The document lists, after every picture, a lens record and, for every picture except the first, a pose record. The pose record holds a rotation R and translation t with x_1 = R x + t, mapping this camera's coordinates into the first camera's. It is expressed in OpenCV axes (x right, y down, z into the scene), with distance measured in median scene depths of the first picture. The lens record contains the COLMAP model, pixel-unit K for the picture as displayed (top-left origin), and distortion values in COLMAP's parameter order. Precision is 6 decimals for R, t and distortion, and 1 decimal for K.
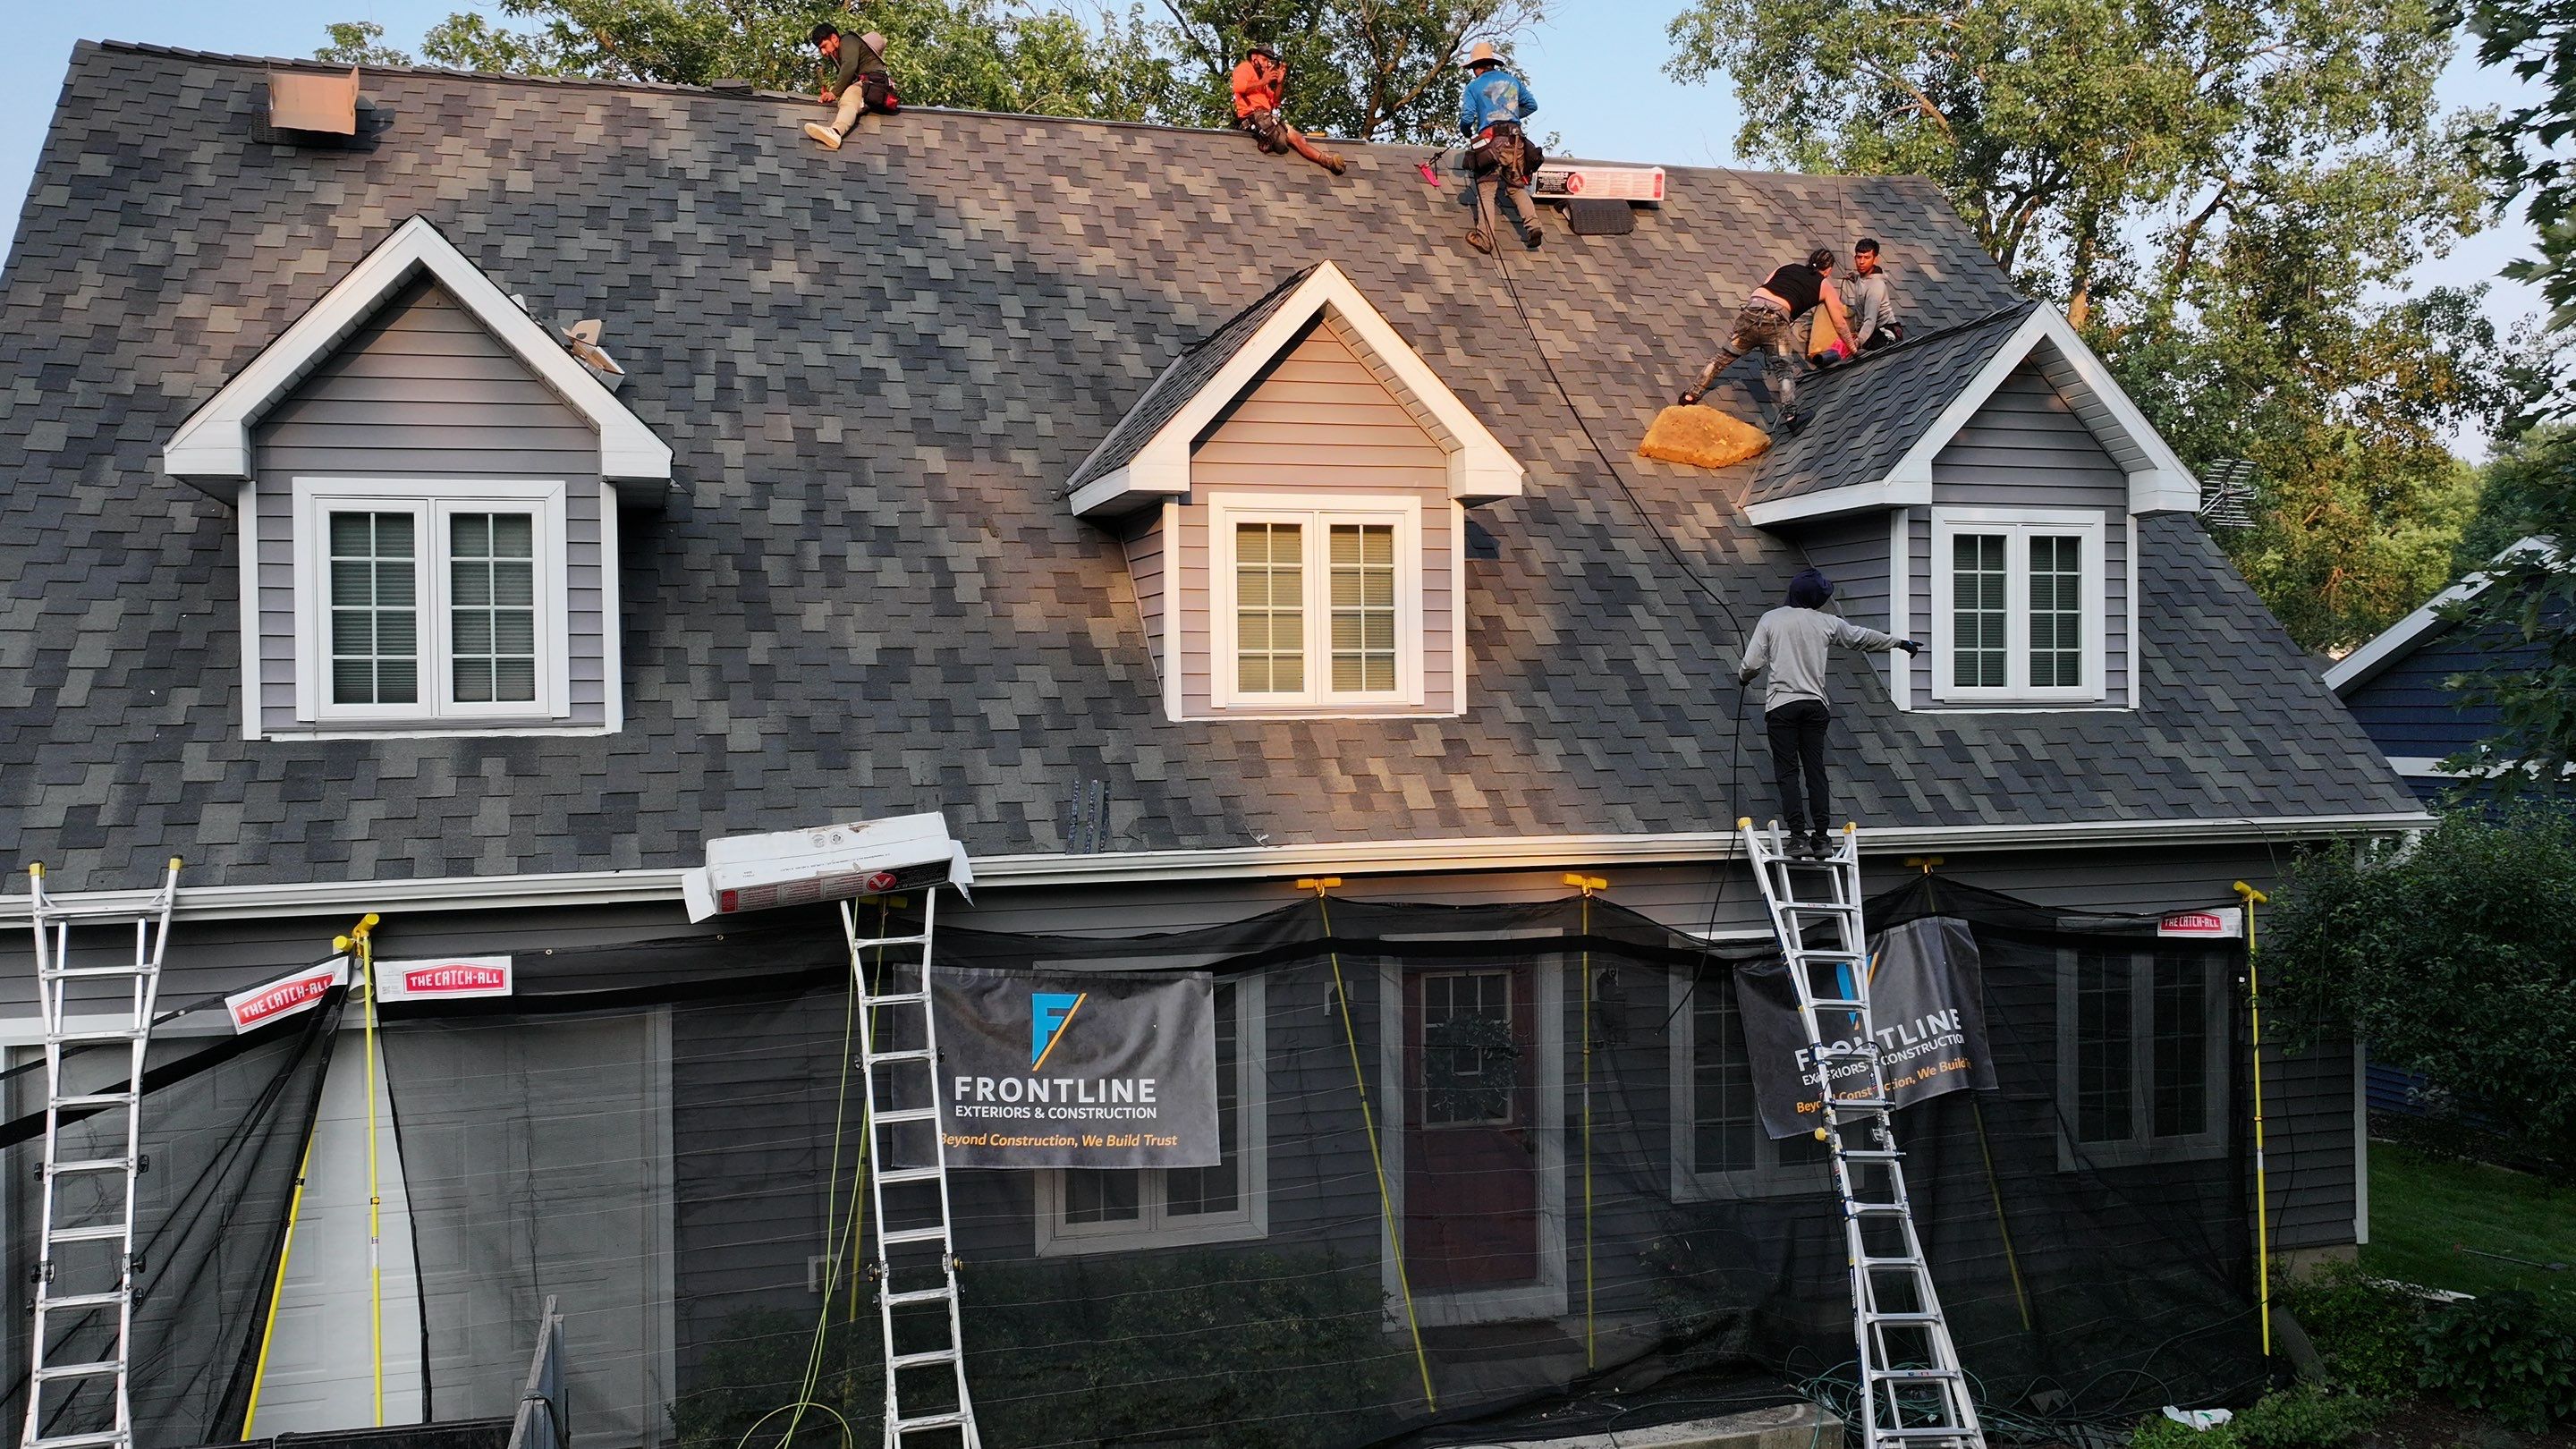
lens RADIAL K [[2102.5, 0, 1288.2], [0, 2102.5, 738.5], [0, 0, 1]] dist [0.008978, -0.012890]
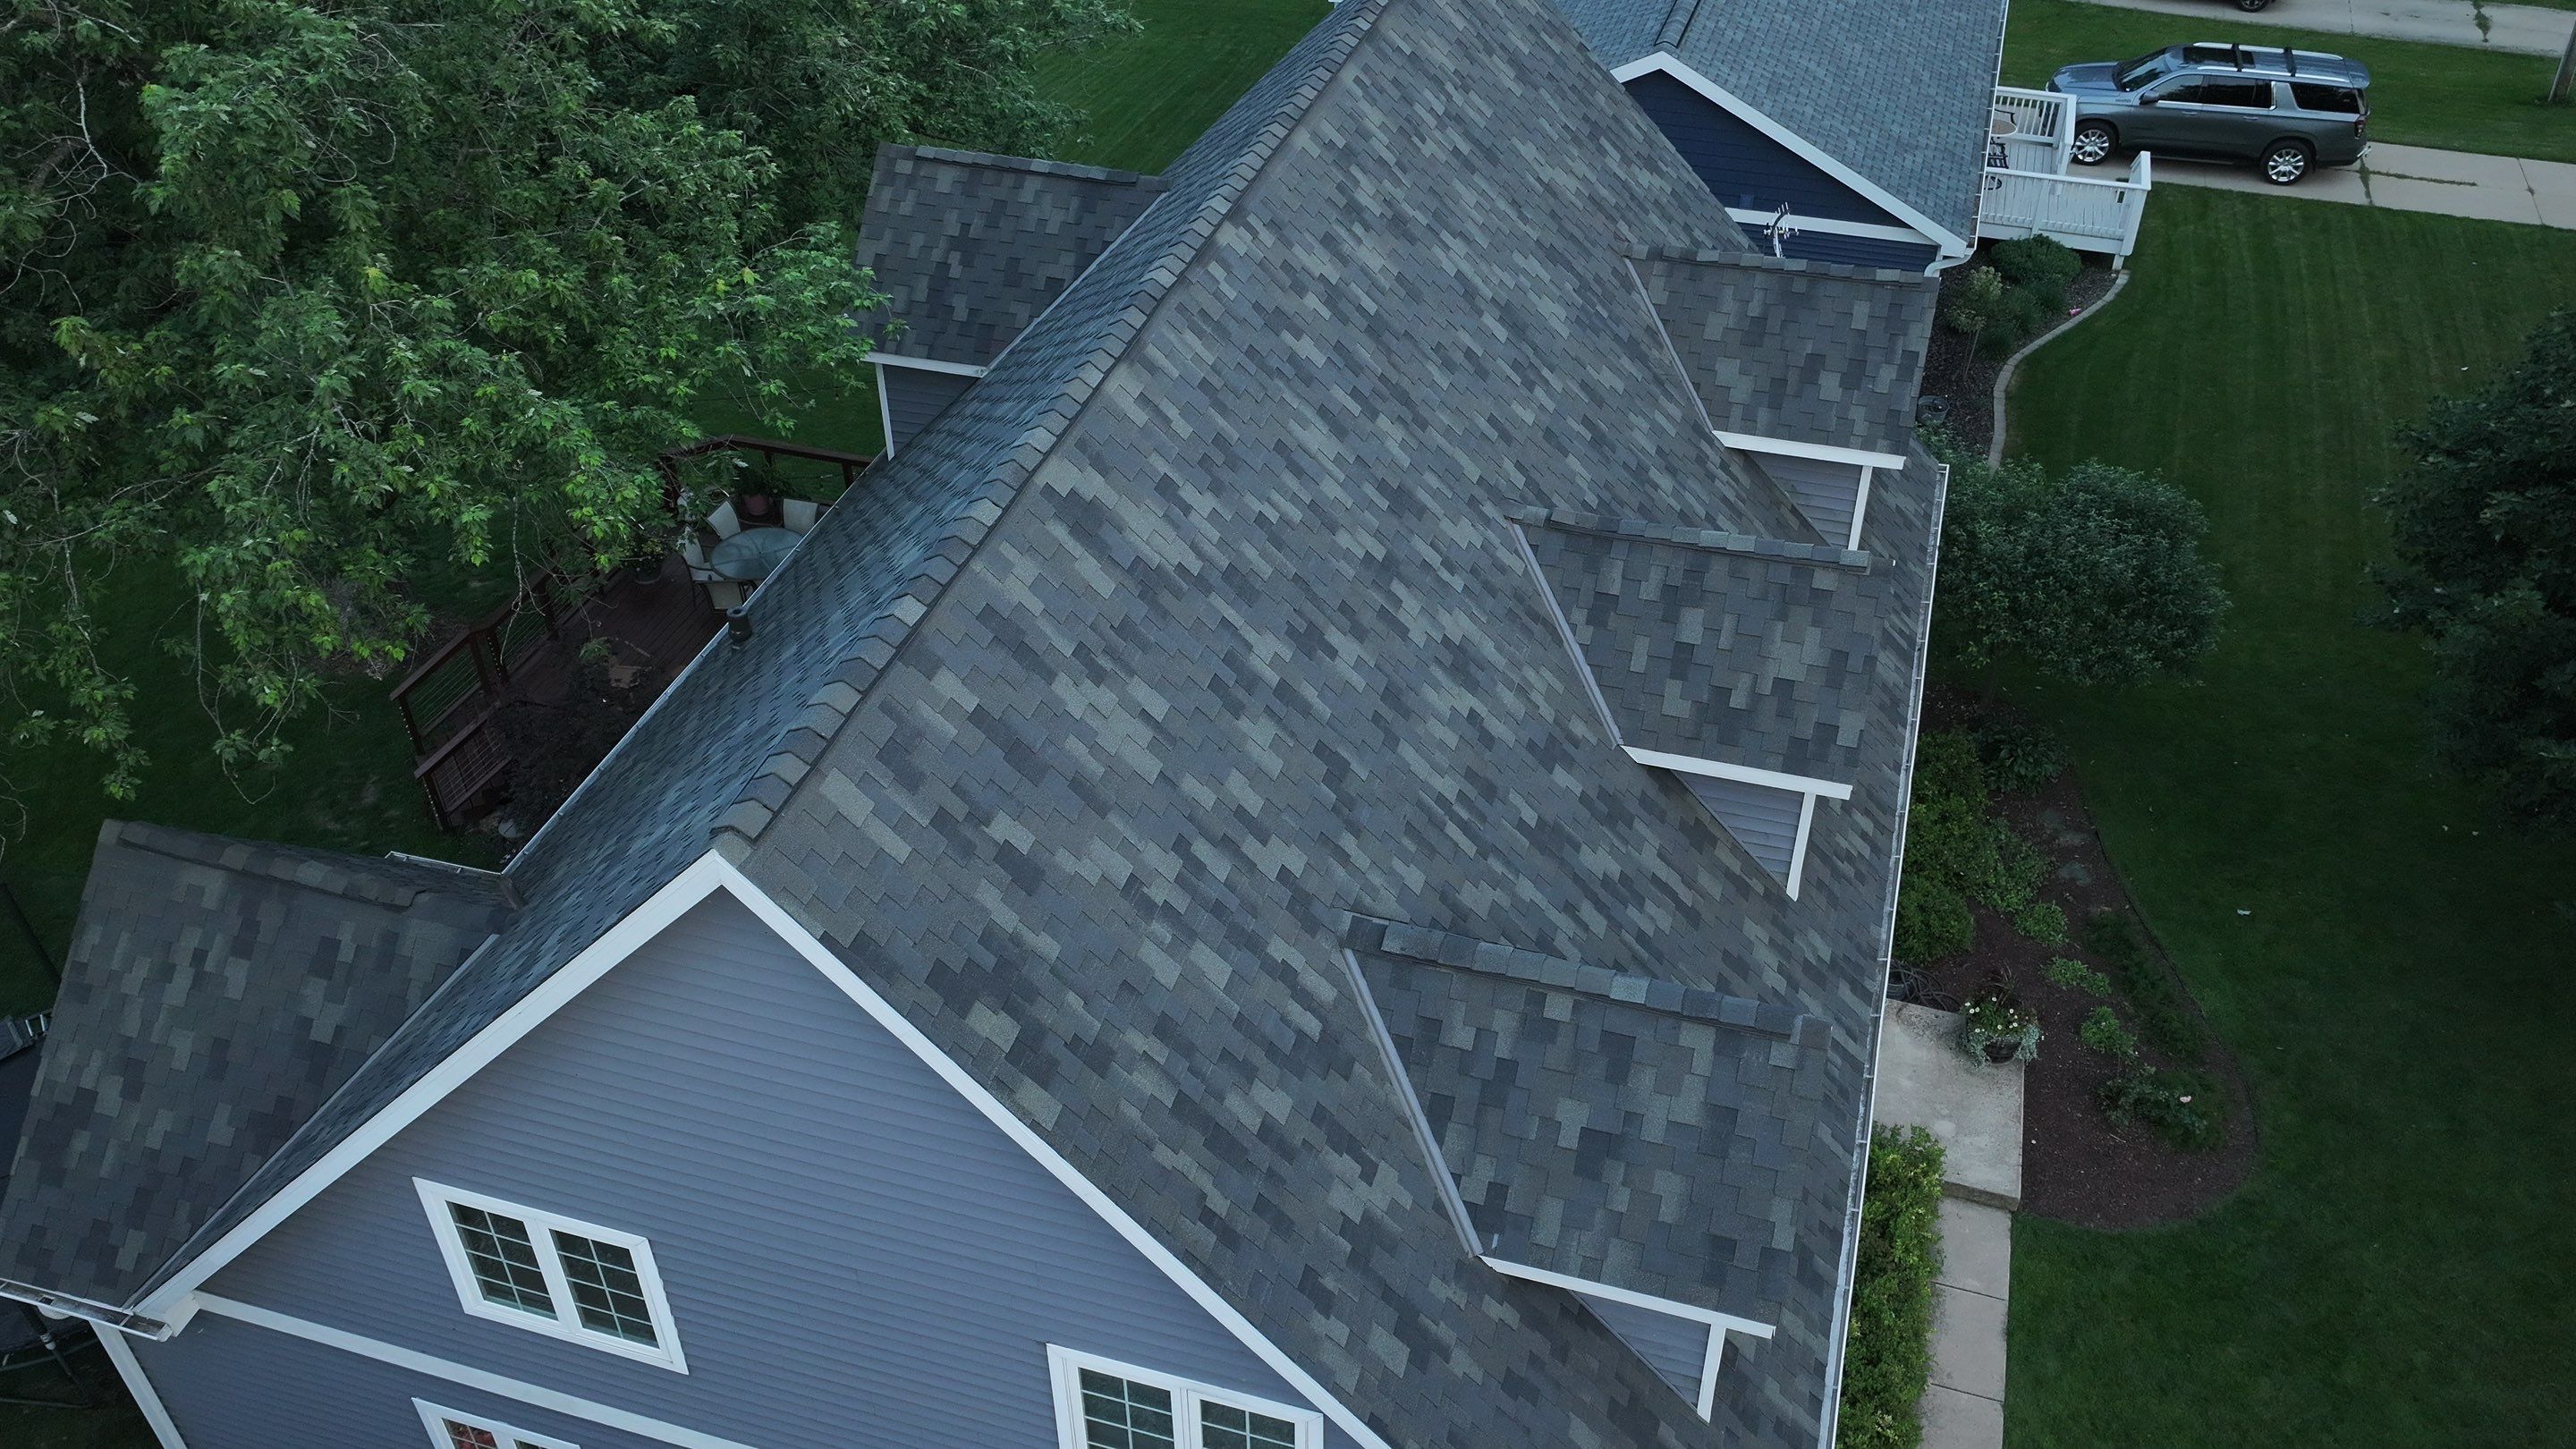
lens RADIAL K [[2102.5, 0, 1276.8], [0, 2102.5, 739.2], [0, 0, 1]] dist [0.008978, -0.012890]
pose [[0.564831, -0.505716, 0.652087, -0.959620], [0.011920, 0.795128, 0.606325, -0.817833], [-0.825121, -0.334698, 0.455141, 0.618510]]
